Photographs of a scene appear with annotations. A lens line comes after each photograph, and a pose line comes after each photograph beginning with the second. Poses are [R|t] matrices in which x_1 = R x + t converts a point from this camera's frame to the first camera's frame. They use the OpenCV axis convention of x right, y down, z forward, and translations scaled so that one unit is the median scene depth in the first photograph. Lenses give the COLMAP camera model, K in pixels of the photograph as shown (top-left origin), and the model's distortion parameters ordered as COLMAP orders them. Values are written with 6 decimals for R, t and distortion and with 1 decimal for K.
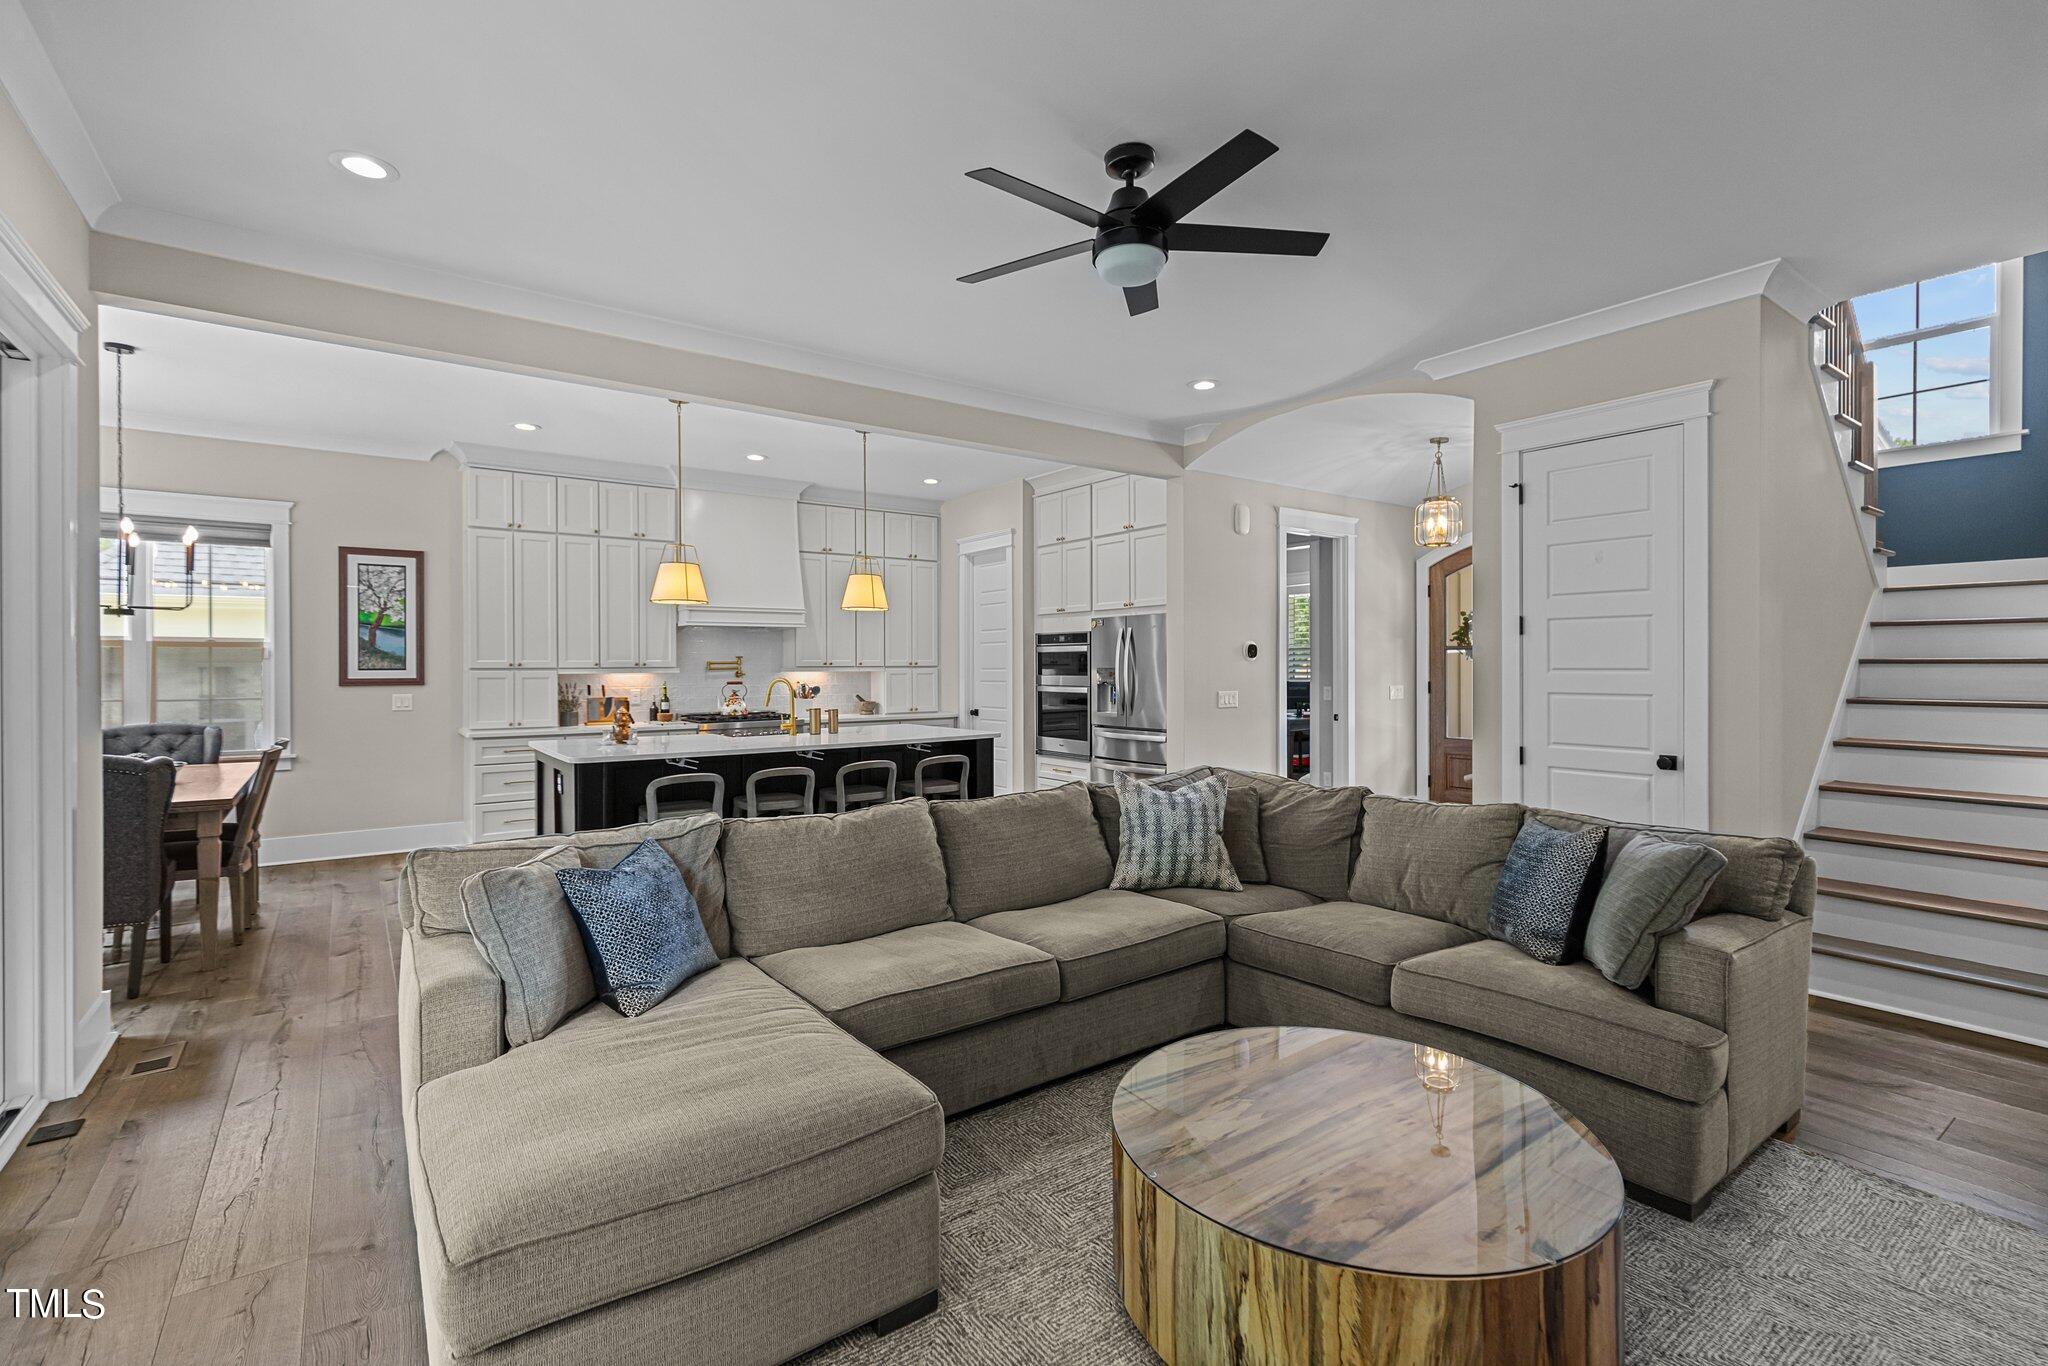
lens RADIAL K [[927.6, 0, 1066.6], [0, 927.6, 660.5], [0, 0, 1]] dist [0.000558, 0.000462]
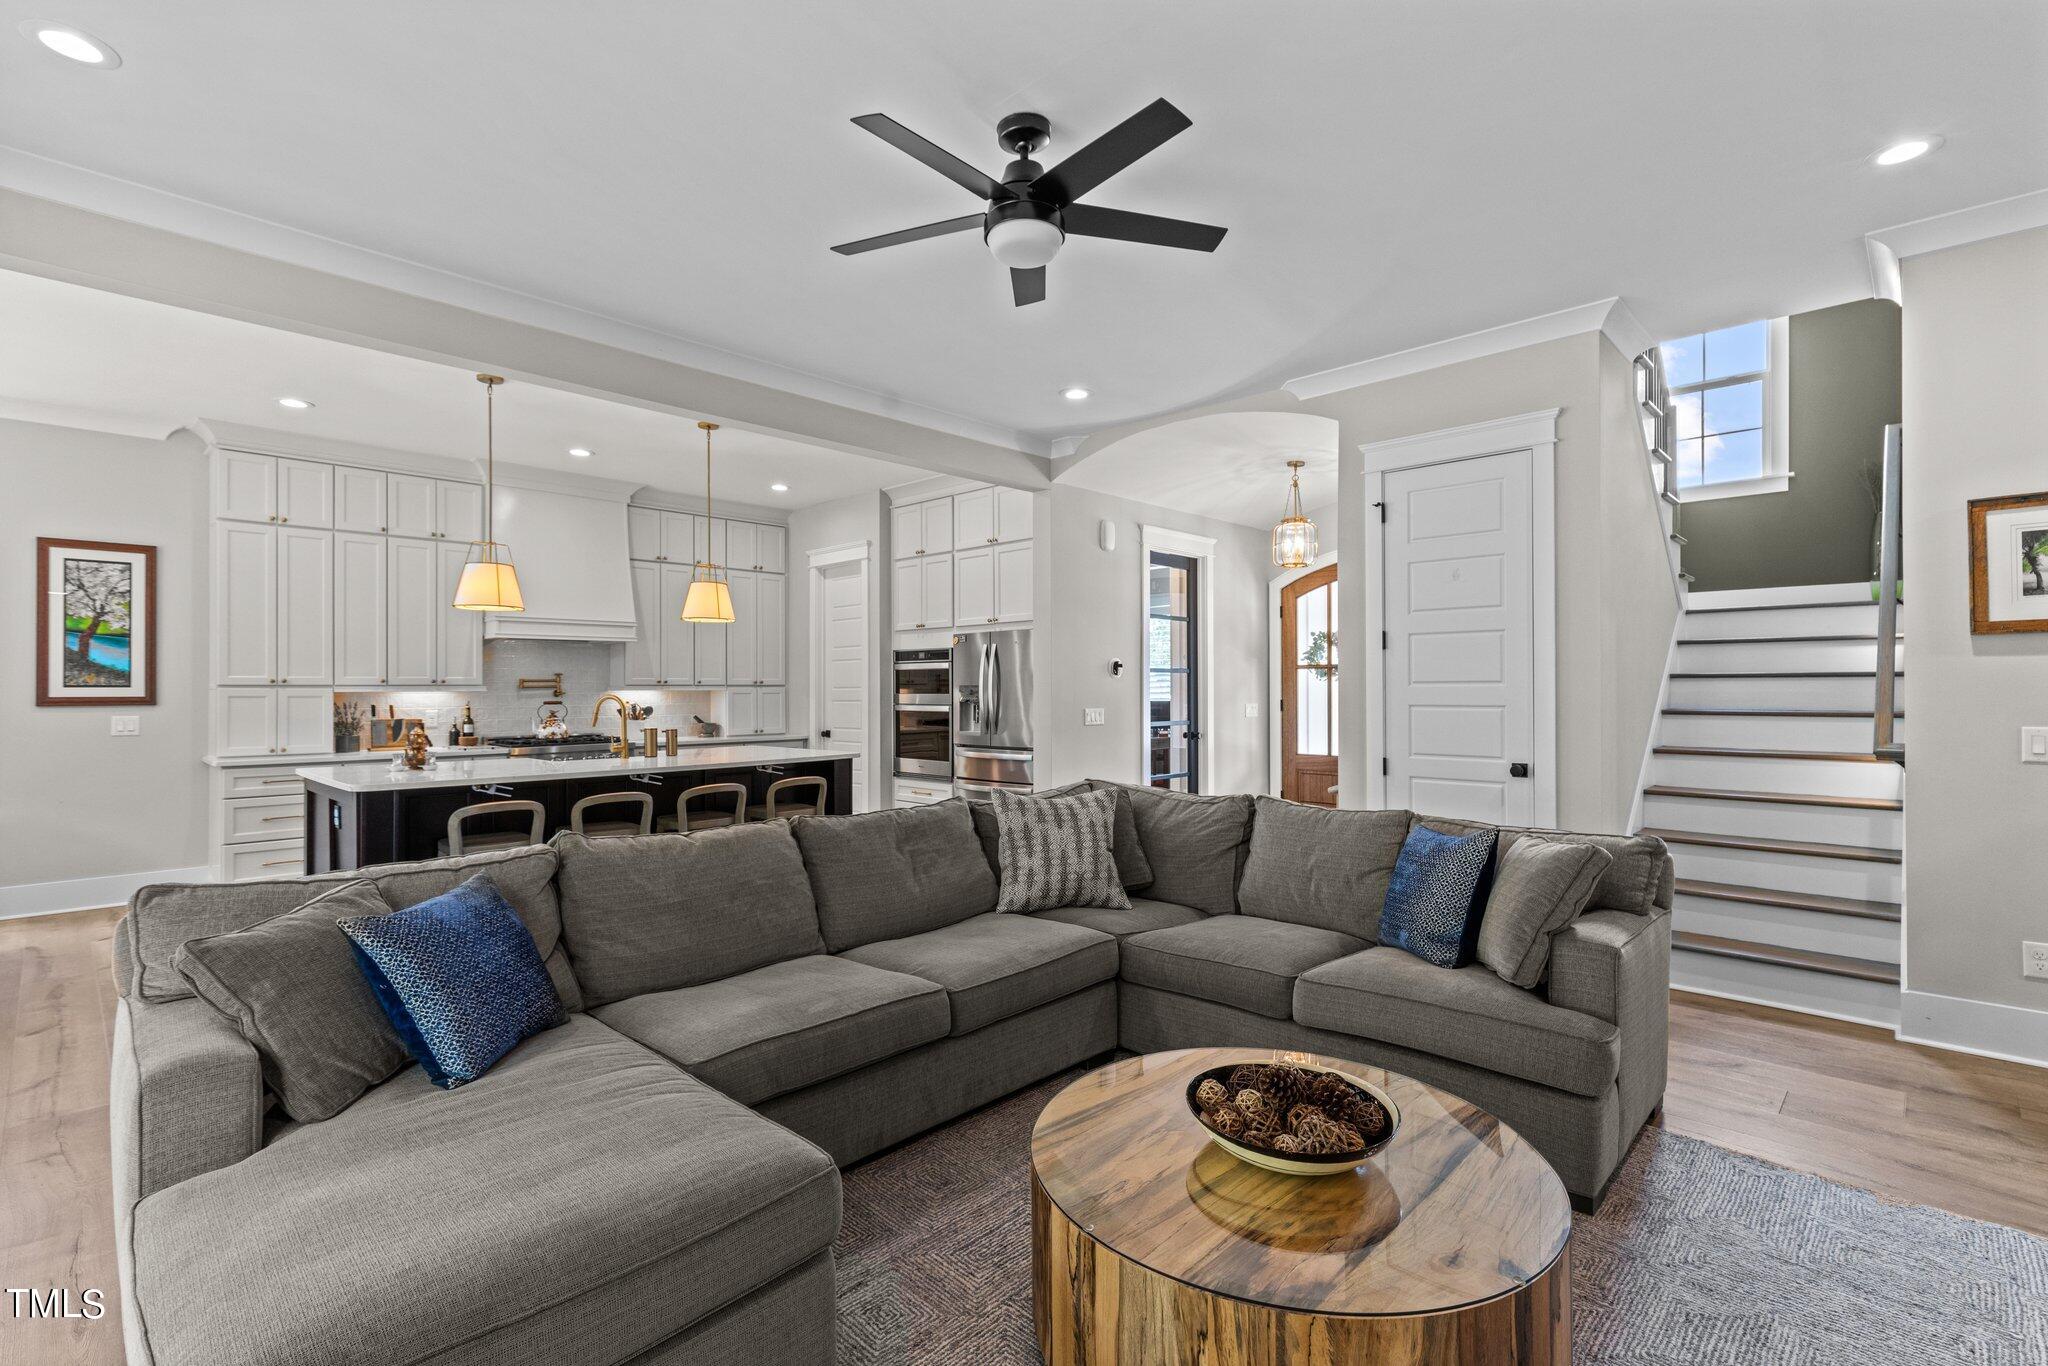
lens RADIAL K [[927.6, 0, 1070.3], [0, 927.6, 678.8], [0, 0, 1]] dist [0.000558, 0.000462]
pose [[0.985422, 0.001764, 0.170121, -0.026244], [-0.000535, 0.999973, -0.007268, 0.011857], [-0.170130, 0.007071, 0.985396, 0.041725]]
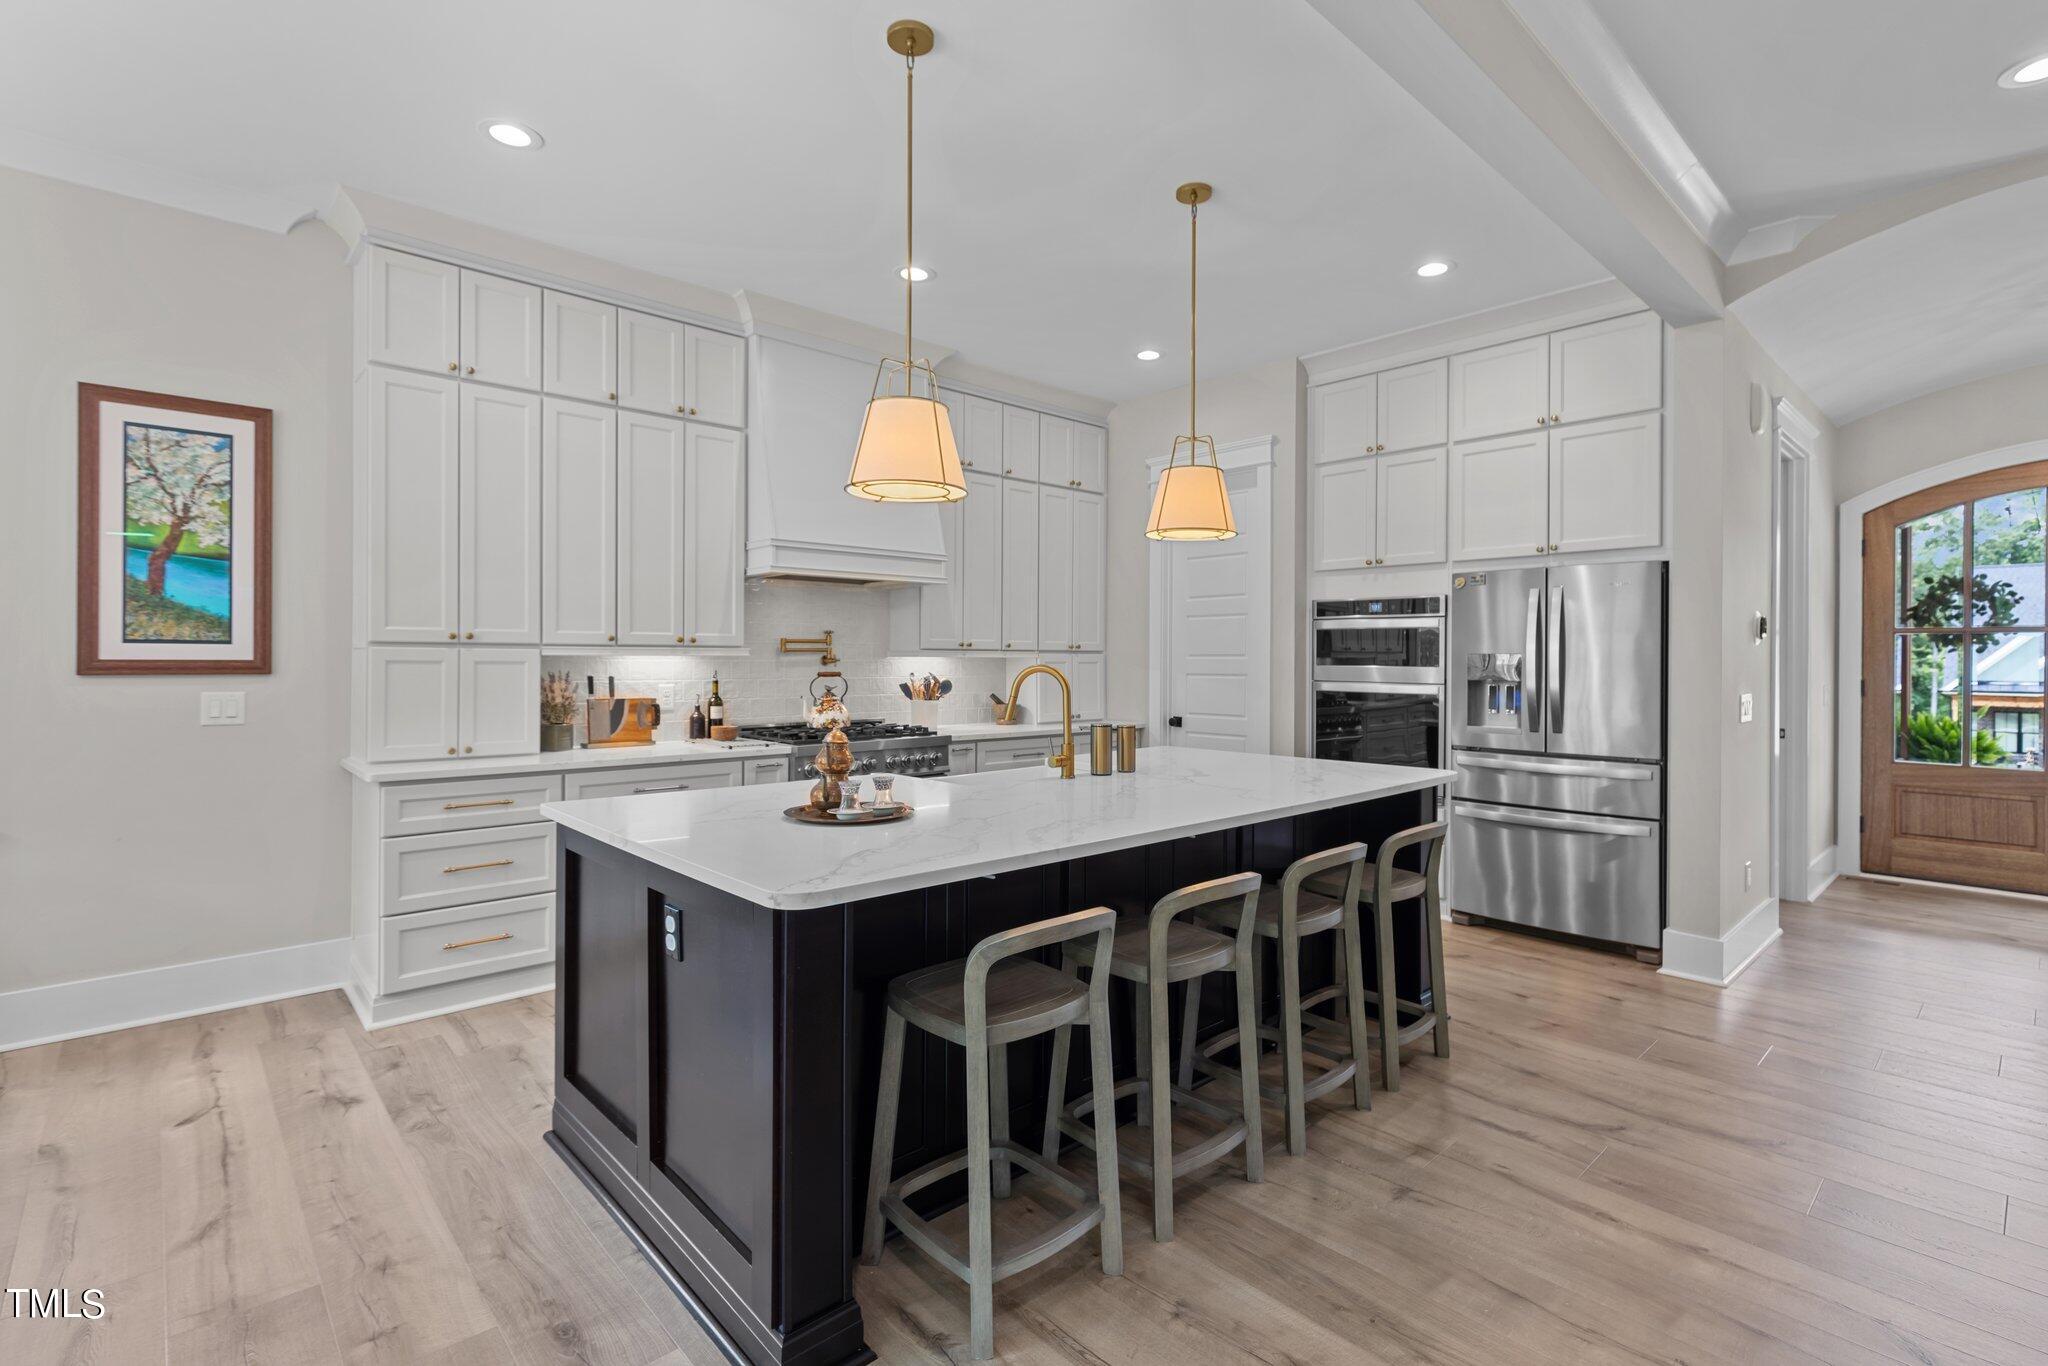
lens RADIAL K [[927.6, 0, 1066.2], [0, 927.6, 656.6], [0, 0, 1]] dist [0.000558, 0.000462]
pose [[0.993190, 0.009386, 0.116129, -0.452667], [-0.009668, 0.999952, 0.001873, 0.016812], [-0.116106, -0.002983, 0.993232, 0.631734]]
